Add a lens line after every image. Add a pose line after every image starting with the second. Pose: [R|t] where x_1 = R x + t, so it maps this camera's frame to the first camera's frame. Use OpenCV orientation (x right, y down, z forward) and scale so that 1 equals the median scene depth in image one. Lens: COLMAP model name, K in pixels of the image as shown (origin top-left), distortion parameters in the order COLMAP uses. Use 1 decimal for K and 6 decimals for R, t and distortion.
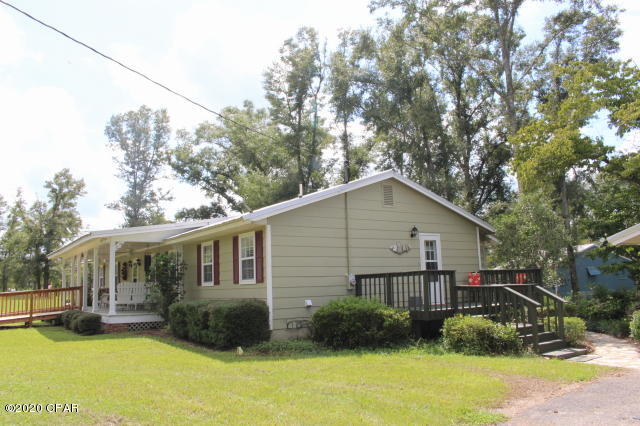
lens RADIAL K [[531.2, 0, 319.1], [0, 531.2, 215.0], [0, 0, 1]] dist [-0.156308, 0.128955]
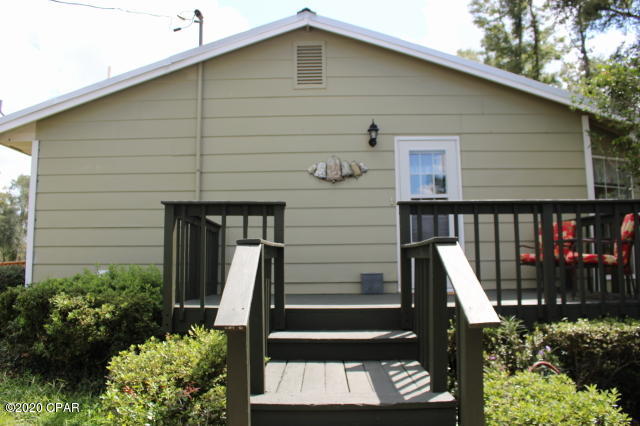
lens RADIAL K [[531.2, 0, 319.1], [0, 531.2, 215.0], [0, 0, 1]] dist [-0.156308, 0.128955]
pose [[0.820040, -0.035561, -0.571200, 0.322916], [0.062150, 0.997699, 0.027112, 0.070232], [0.568921, -0.057733, 0.820363, 0.471909]]
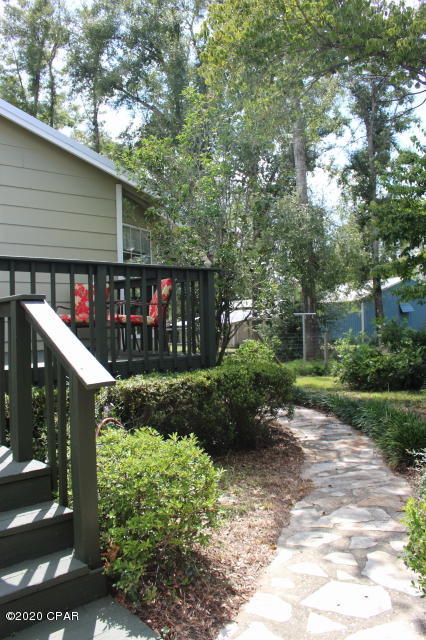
lens RADIAL K [[531.2, 0, 223.8], [0, 531.2, 322.2], [0, 0, 1]] dist [-0.156308, 0.128955]
pose [[0.990572, 0.004857, 0.136910, 0.296258], [-0.022696, 0.991380, 0.129035, 0.071379], [-0.135103, -0.130926, 0.982143, 0.473152]]
